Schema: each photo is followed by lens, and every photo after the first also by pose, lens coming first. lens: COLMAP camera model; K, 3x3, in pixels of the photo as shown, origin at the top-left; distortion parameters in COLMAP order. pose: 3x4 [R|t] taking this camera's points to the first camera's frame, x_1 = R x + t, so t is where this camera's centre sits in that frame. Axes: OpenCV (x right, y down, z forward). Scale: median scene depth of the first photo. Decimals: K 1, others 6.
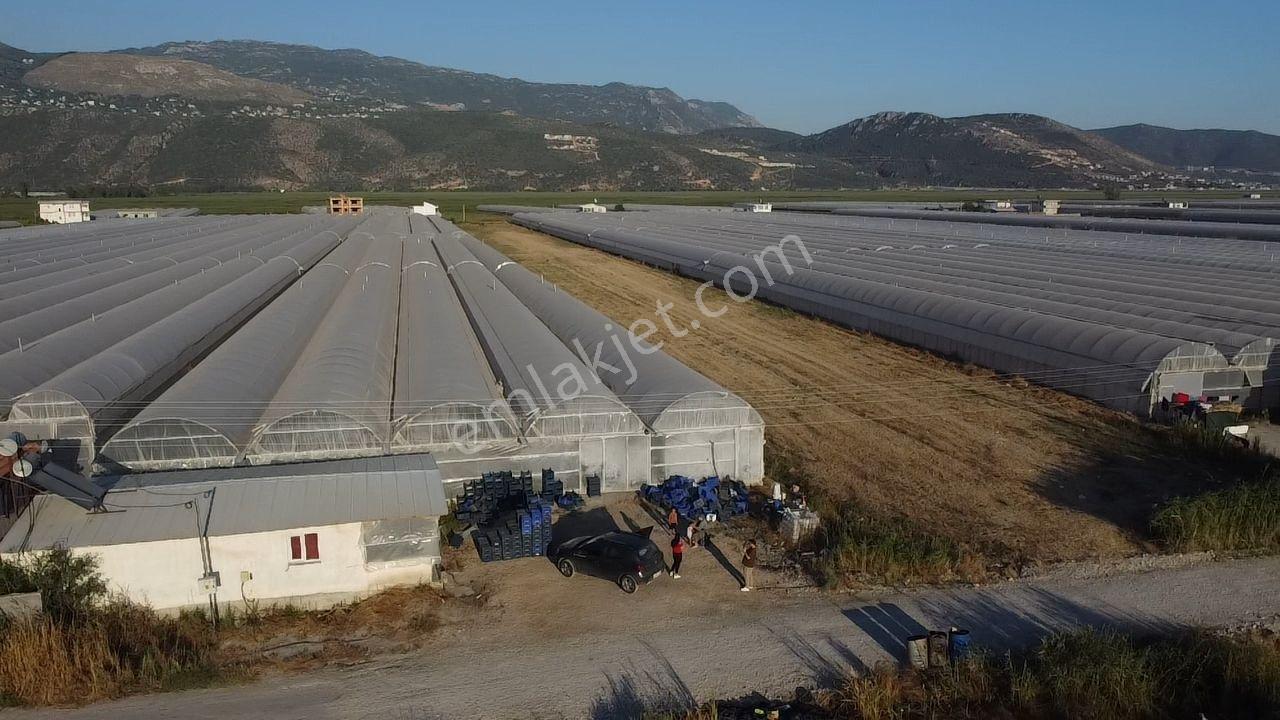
lens RADIAL K [[965.1, 0, 638.9], [0, 965.1, 356.4], [0, 0, 1]] dist [-0.005565, 0.002121]
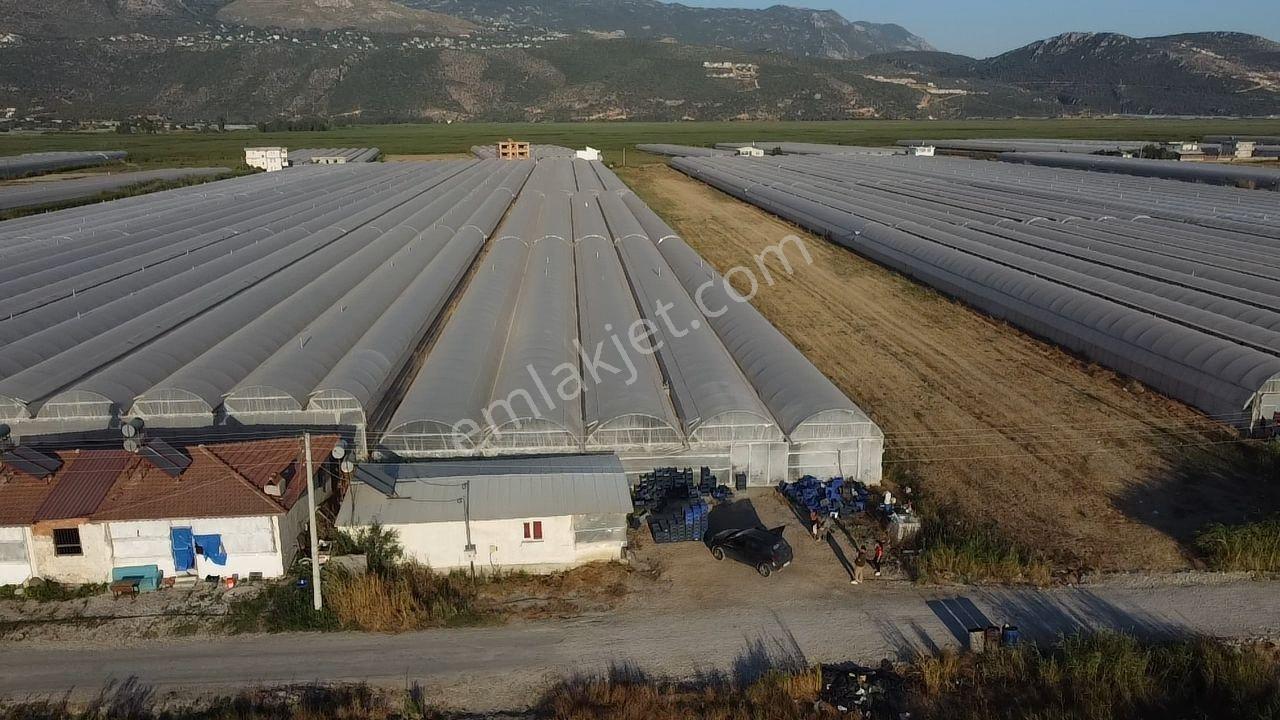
lens RADIAL K [[965.1, 0, 638.9], [0, 965.1, 356.4], [0, 0, 1]] dist [-0.005565, 0.002121]
pose [[0.987257, 0.033910, -0.155479, 0.011317], [-0.022615, 0.997013, 0.073854, -0.115330], [0.157519, -0.069397, 0.985074, -0.243784]]
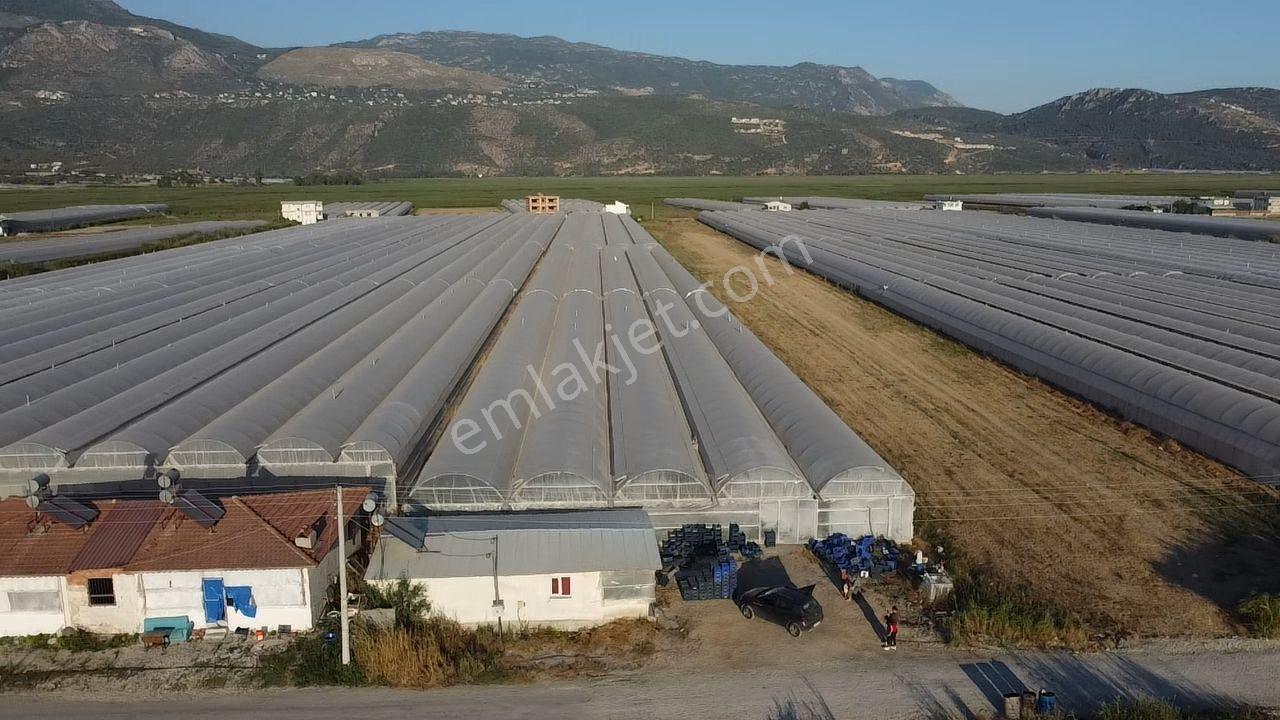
lens RADIAL K [[965.1, 0, 638.9], [0, 965.1, 356.4], [0, 0, 1]] dist [-0.005565, 0.002121]
pose [[0.982297, 0.031581, -0.184651, 0.009039], [-0.028193, 0.999383, 0.020940, -0.119642], [0.185199, -0.015364, 0.982581, -0.249389]]
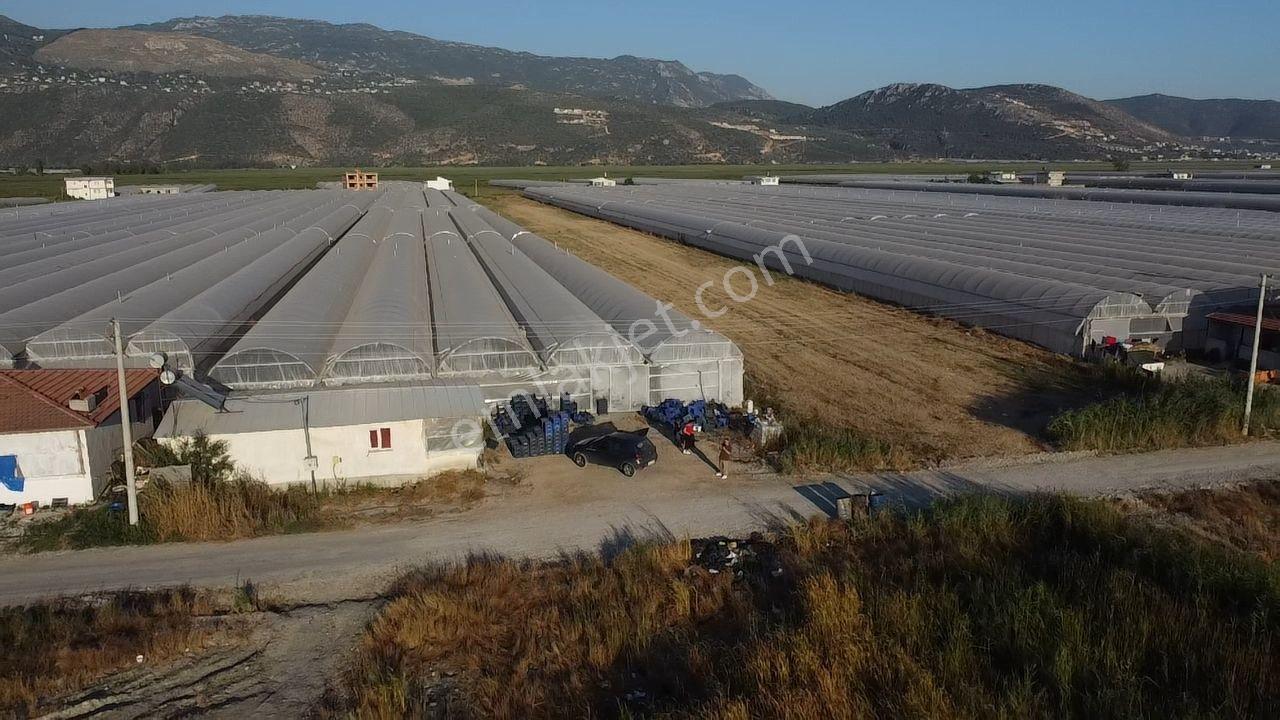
lens RADIAL K [[965.1, 0, 638.9], [0, 965.1, 356.4], [0, 0, 1]] dist [-0.005565, 0.002121]
pose [[0.999929, -0.003433, -0.011444, 0.013283], [0.003730, 0.999654, 0.026040, 0.038346], [0.011351, -0.026081, 0.999595, -0.212278]]
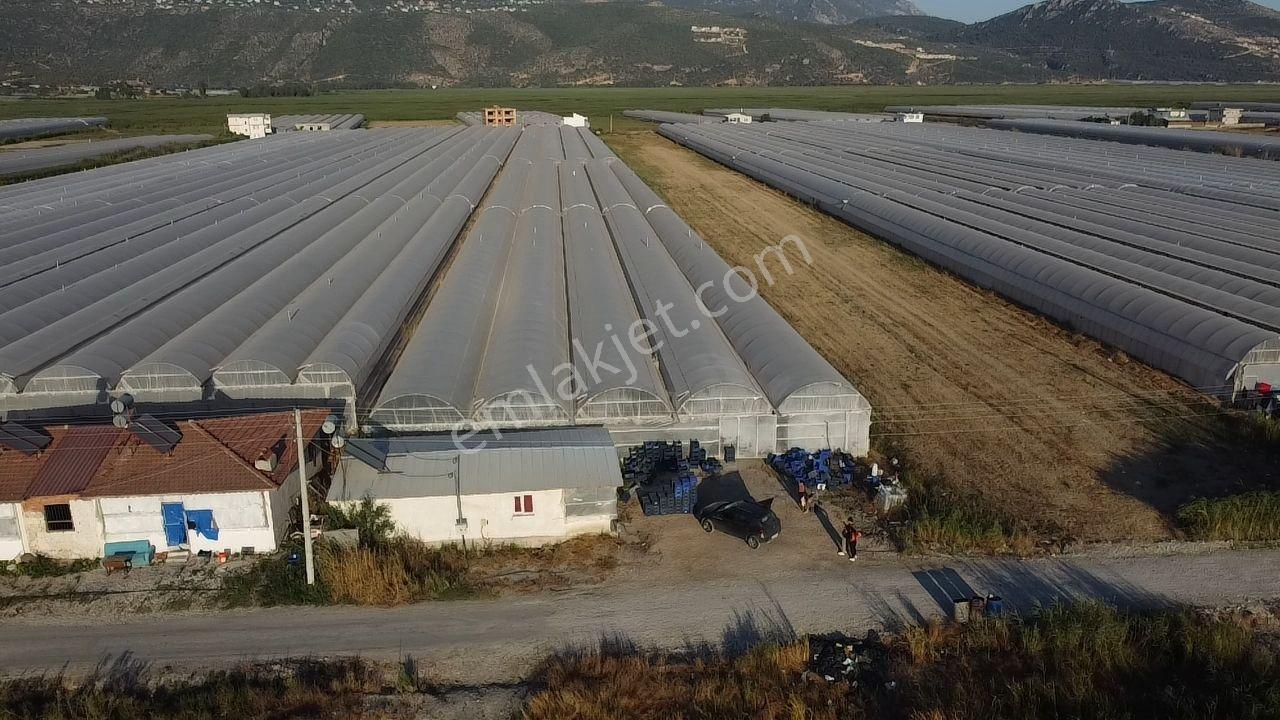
lens RADIAL K [[965.1, 0, 638.9], [0, 965.1, 356.4], [0, 0, 1]] dist [-0.005565, 0.002121]
pose [[0.989213, 0.036412, -0.141890, 0.009870], [-0.021217, 0.994015, 0.107163, -0.122975], [0.144942, -0.102997, 0.984065, -0.246662]]
